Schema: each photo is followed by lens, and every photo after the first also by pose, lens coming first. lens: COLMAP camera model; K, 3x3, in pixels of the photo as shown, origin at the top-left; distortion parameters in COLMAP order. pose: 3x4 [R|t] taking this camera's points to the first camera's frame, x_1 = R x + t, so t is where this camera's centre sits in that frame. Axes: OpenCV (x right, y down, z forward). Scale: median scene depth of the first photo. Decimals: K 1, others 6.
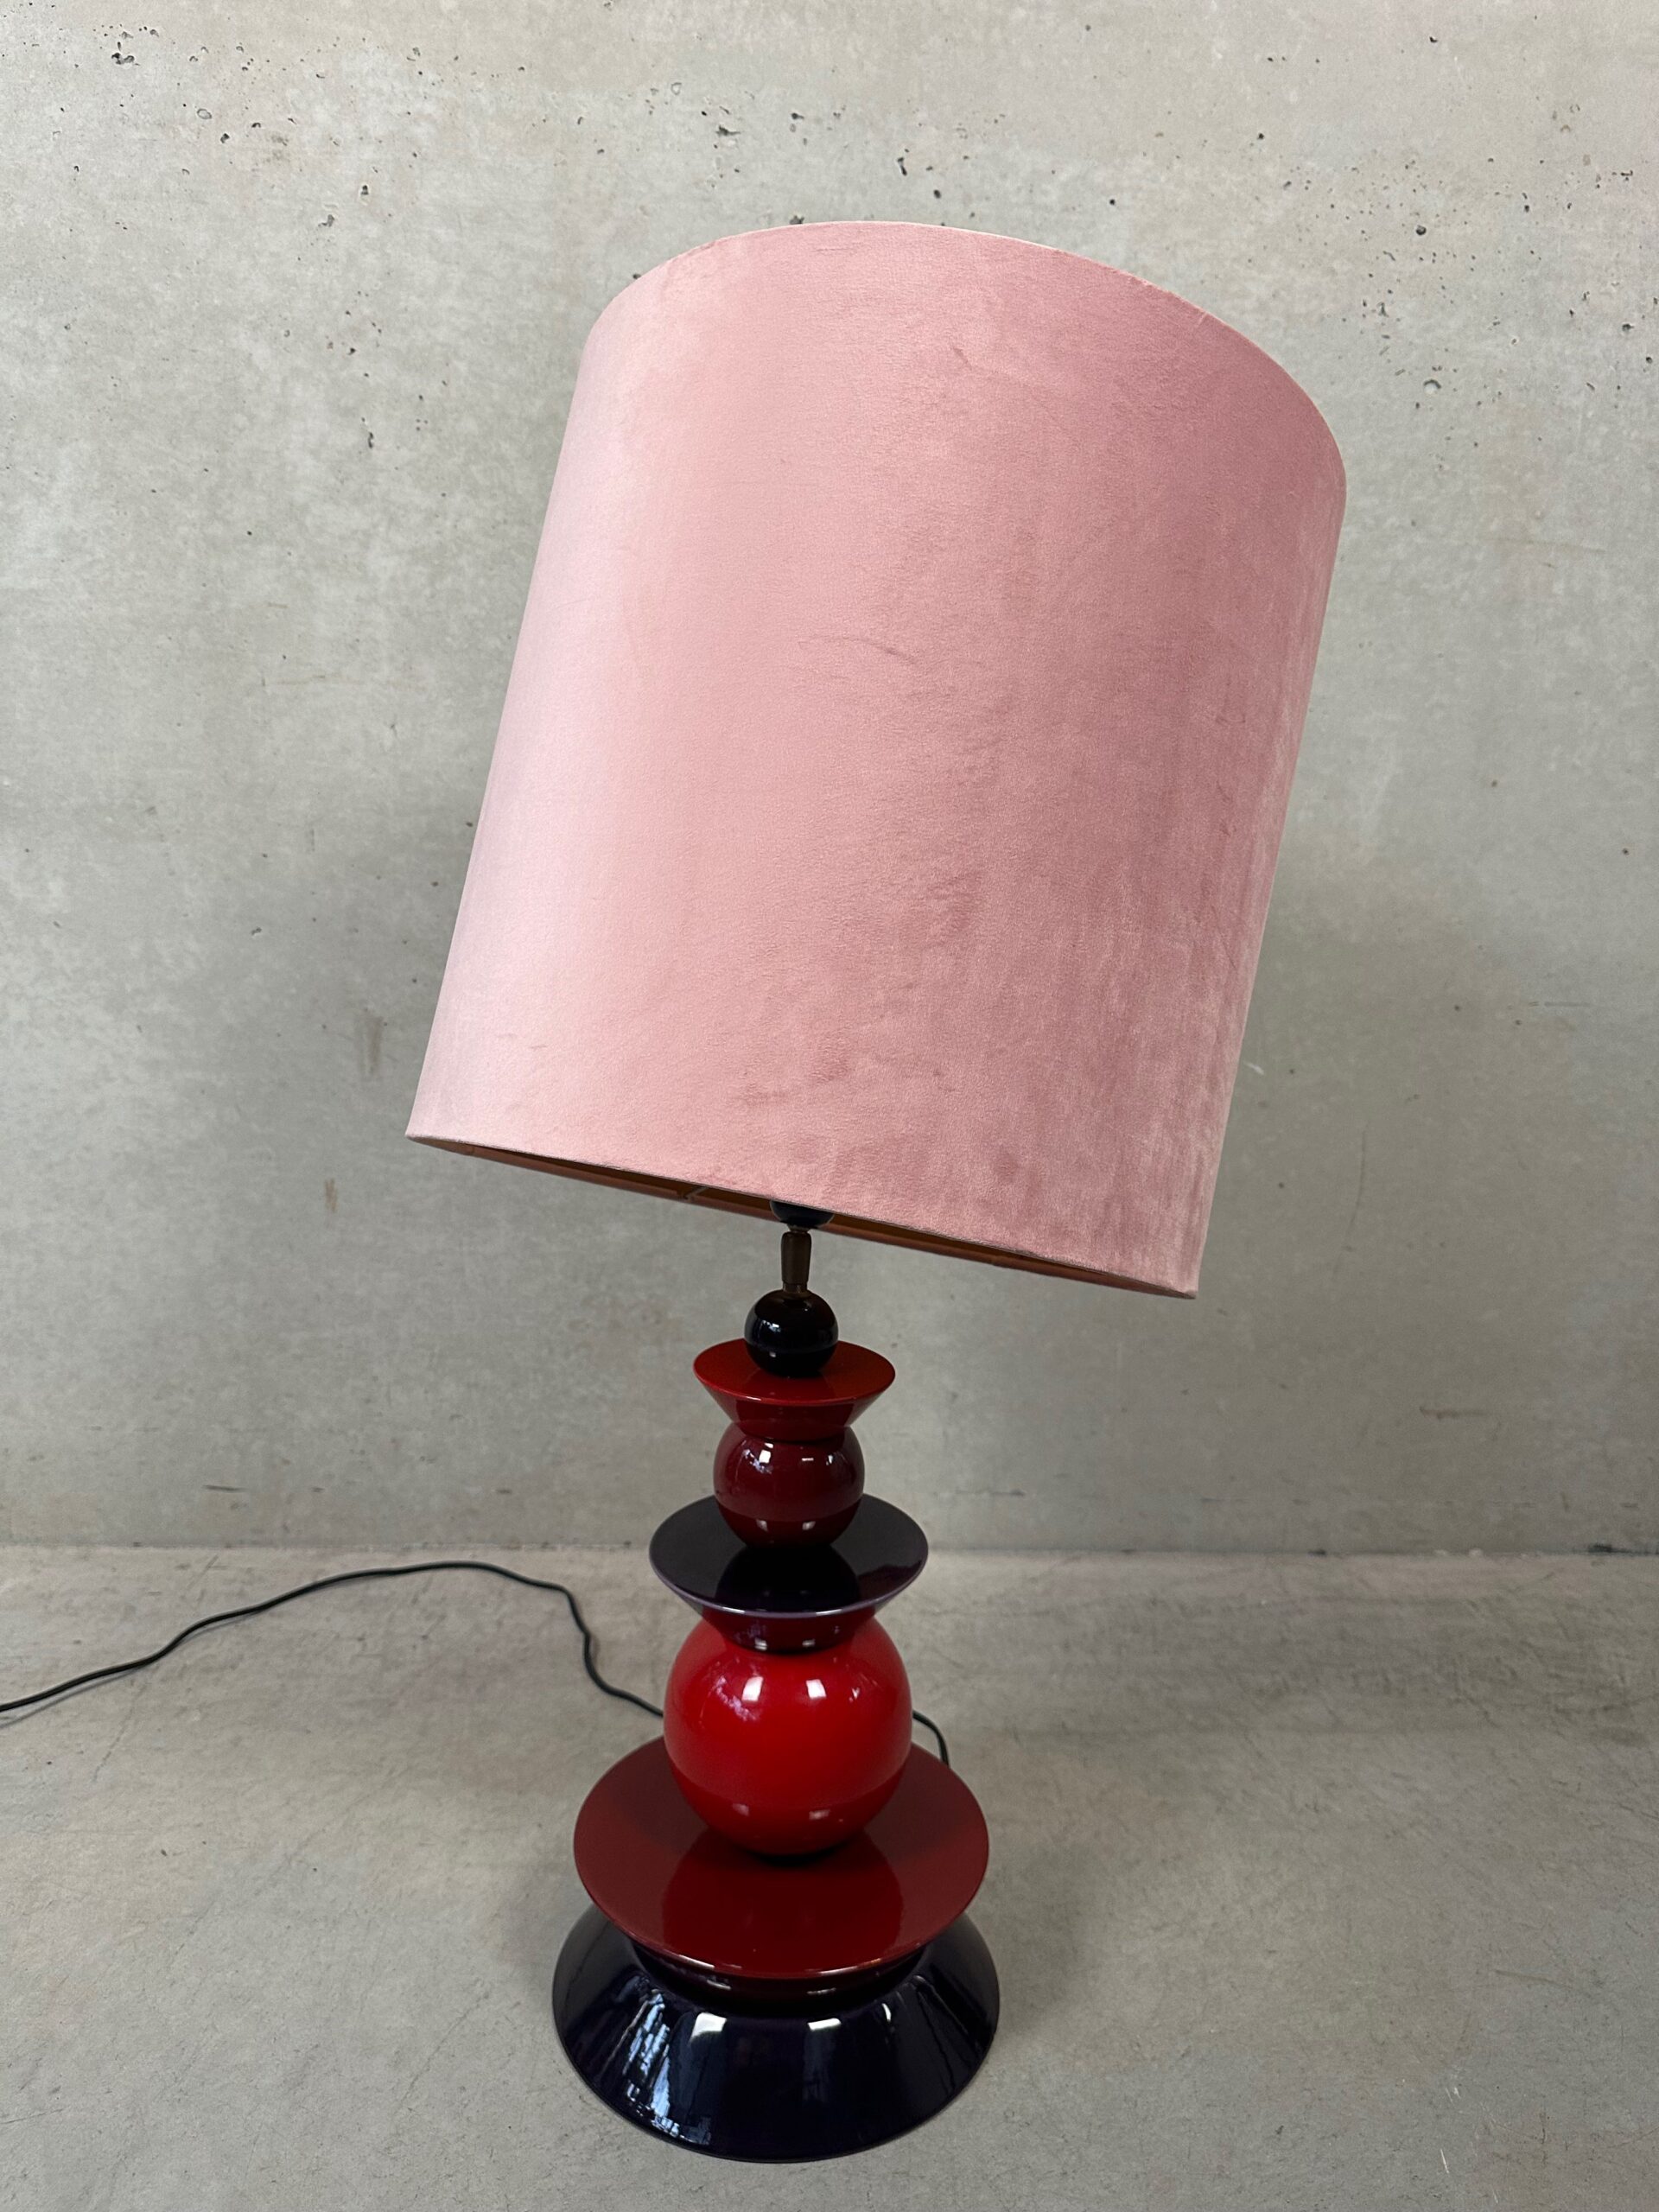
lens RADIAL K [[1557.8, 0, 824.1], [0, 1557.8, 1099.2], [0, 0, 1]] dist [0.022190, -0.036689]
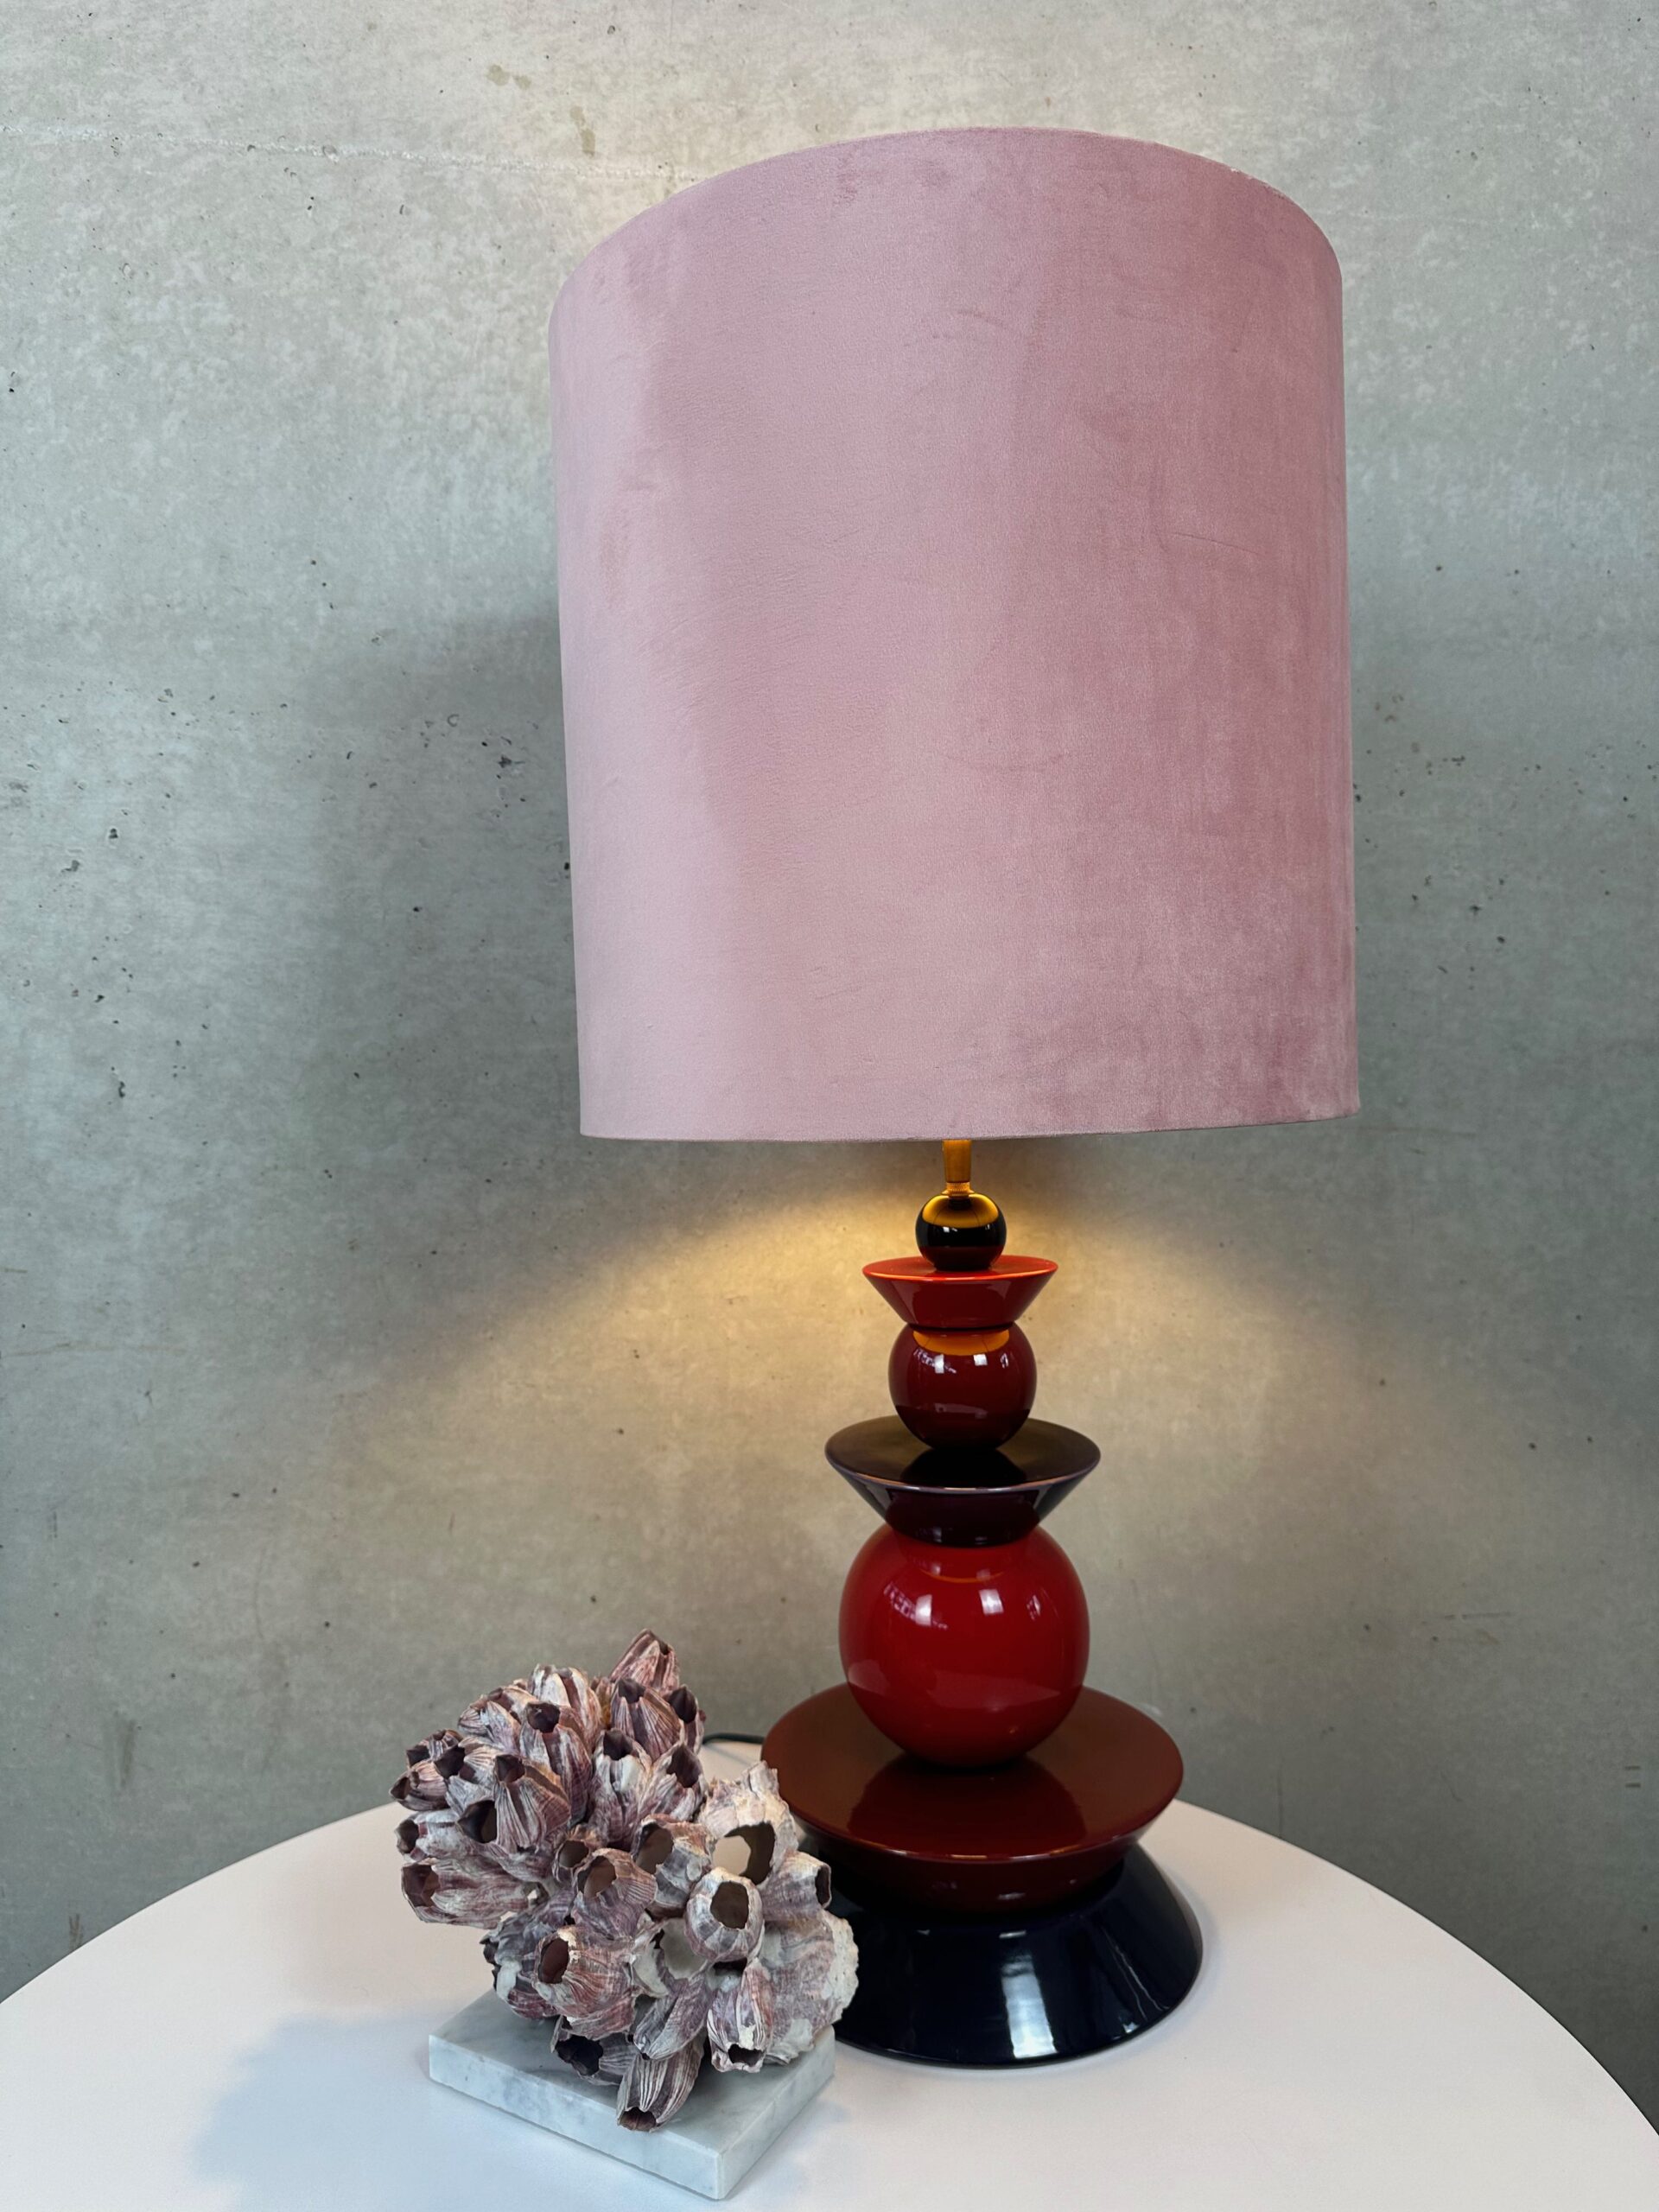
lens RADIAL K [[1557.8, 0, 830.7], [0, 1557.8, 1108.1], [0, 0, 1]] dist [0.022190, -0.036689]
pose [[0.998313, -0.041008, 0.041095, 0.080782], [0.046350, 0.989230, -0.138840, -0.263406], [-0.034959, 0.140510, 0.989462, 0.091846]]
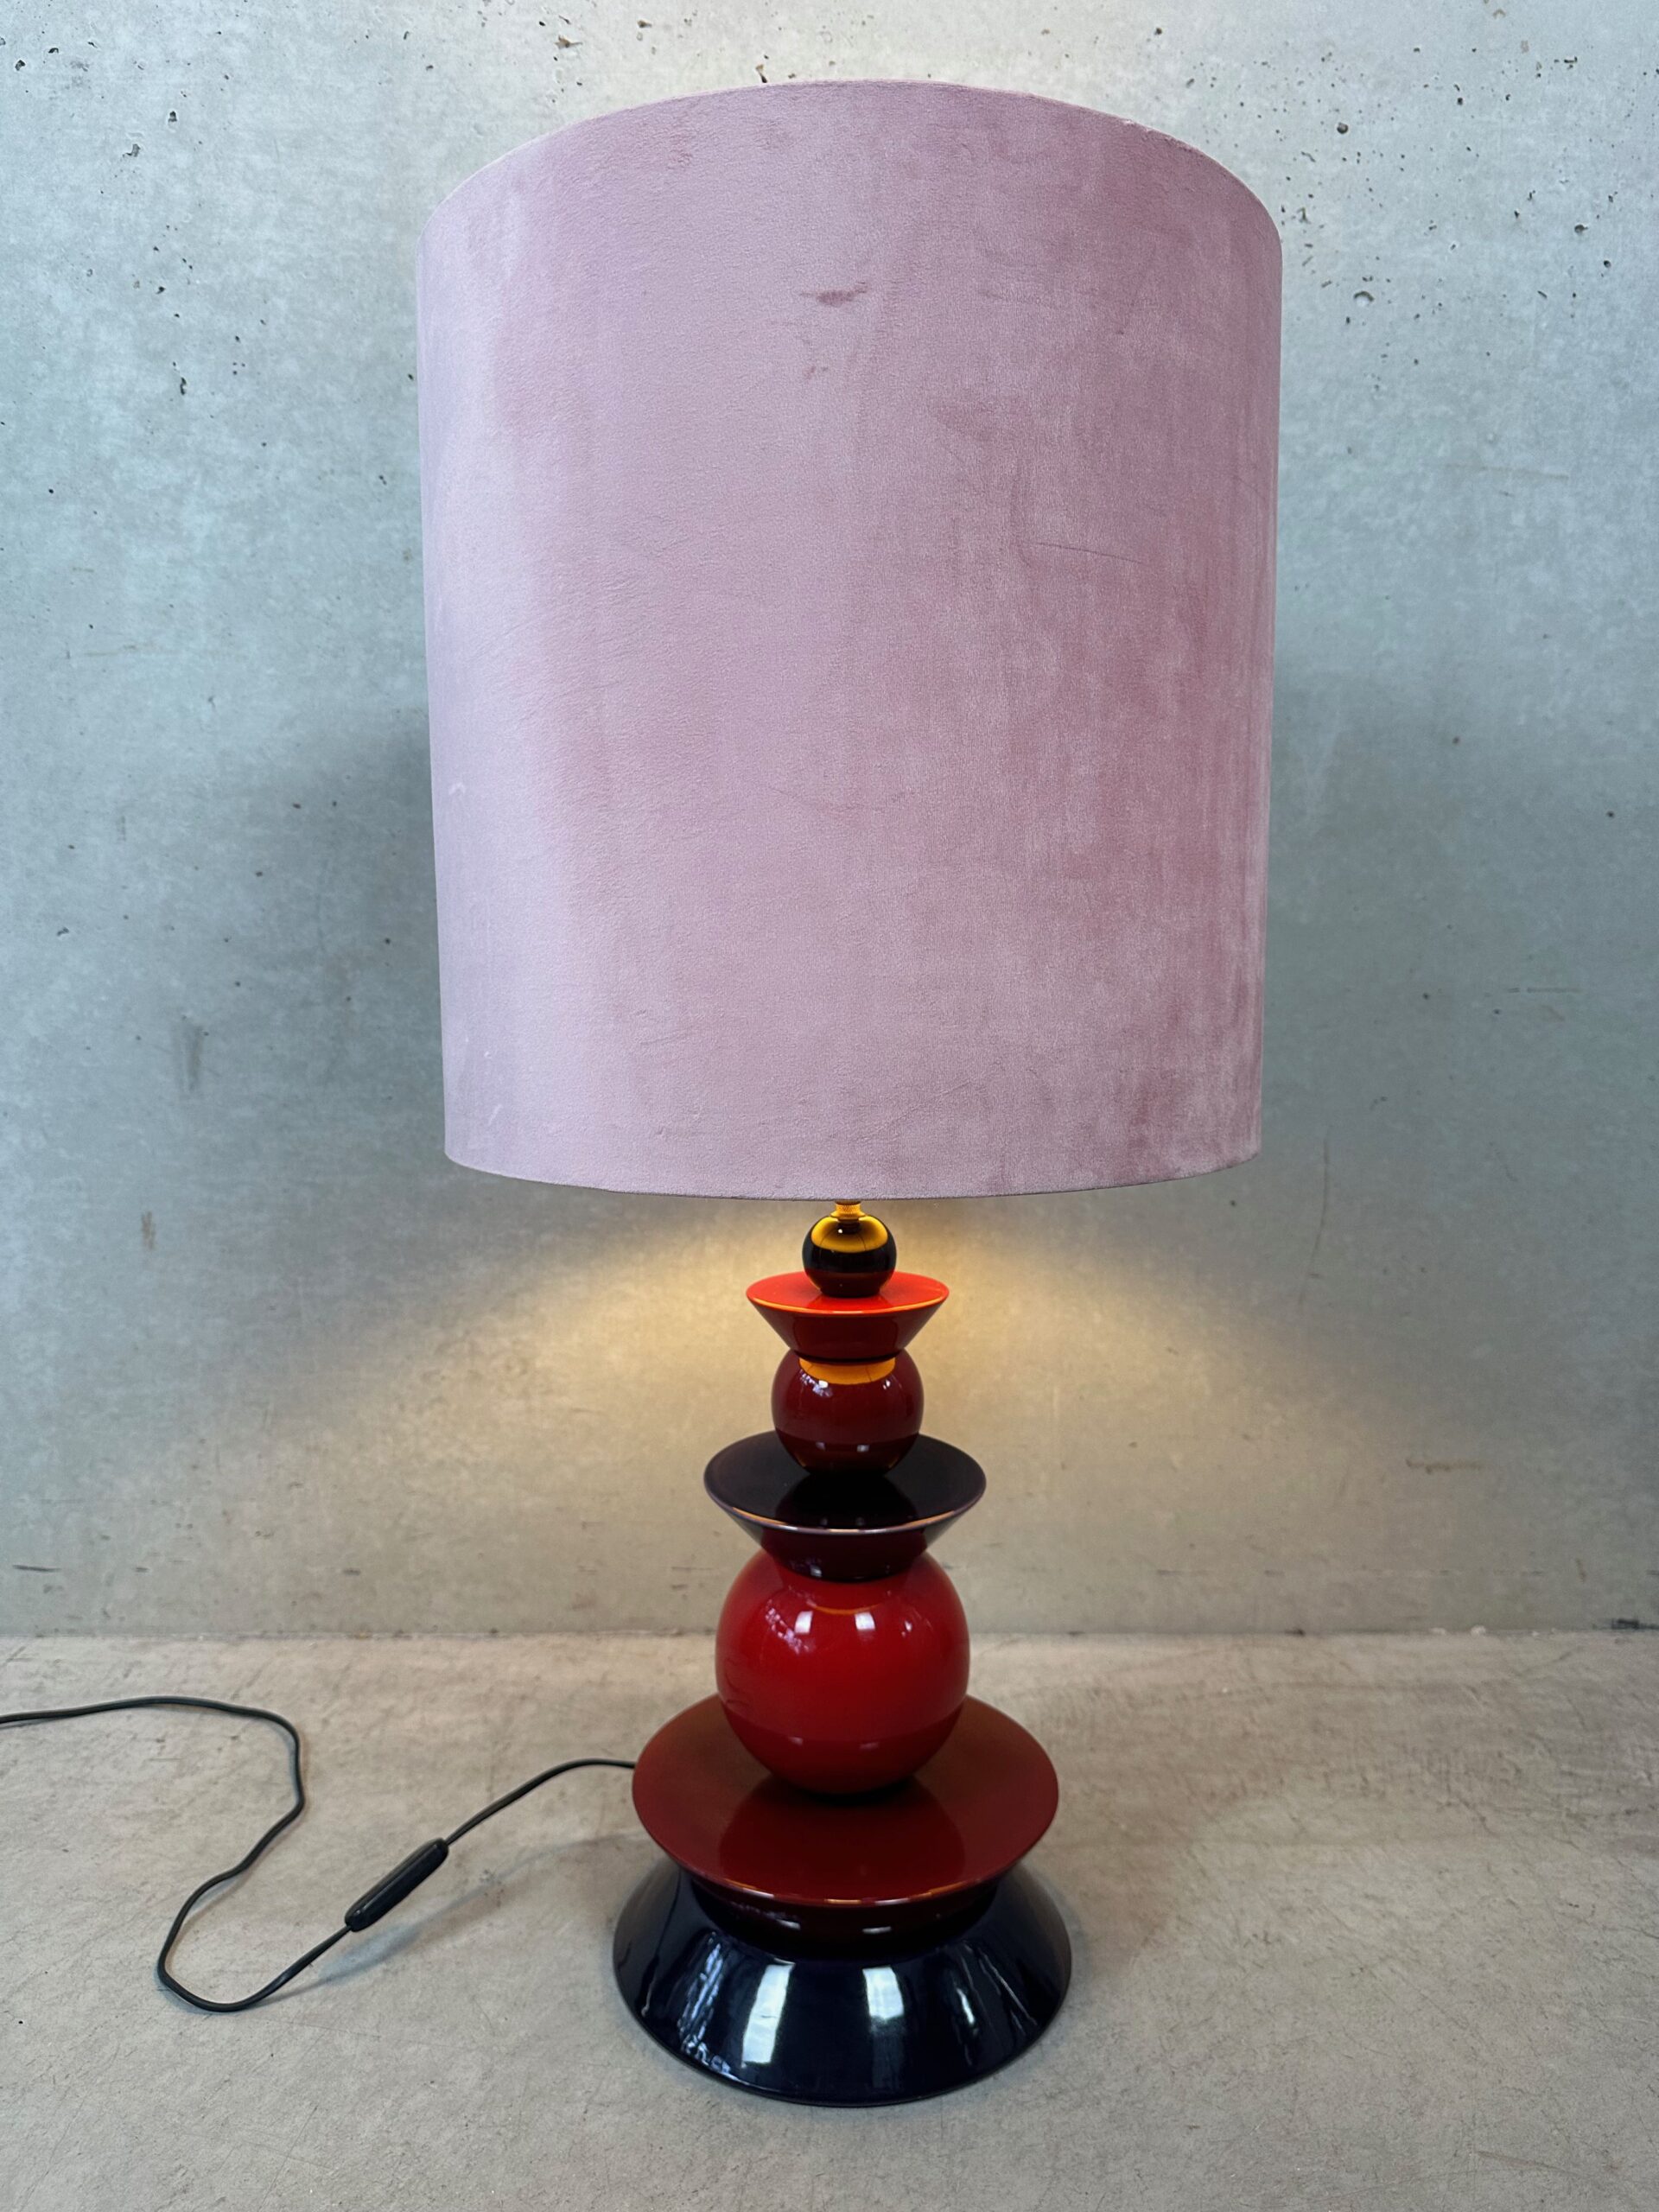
lens RADIAL K [[1557.8, 0, 832.7], [0, 1557.8, 1105.6], [0, 0, 1]] dist [0.022190, -0.036689]
pose [[0.999596, -0.018411, -0.021642, 0.097114], [0.017009, 0.997851, -0.063280, 0.057120], [0.022760, 0.062886, 0.997761, 0.130420]]
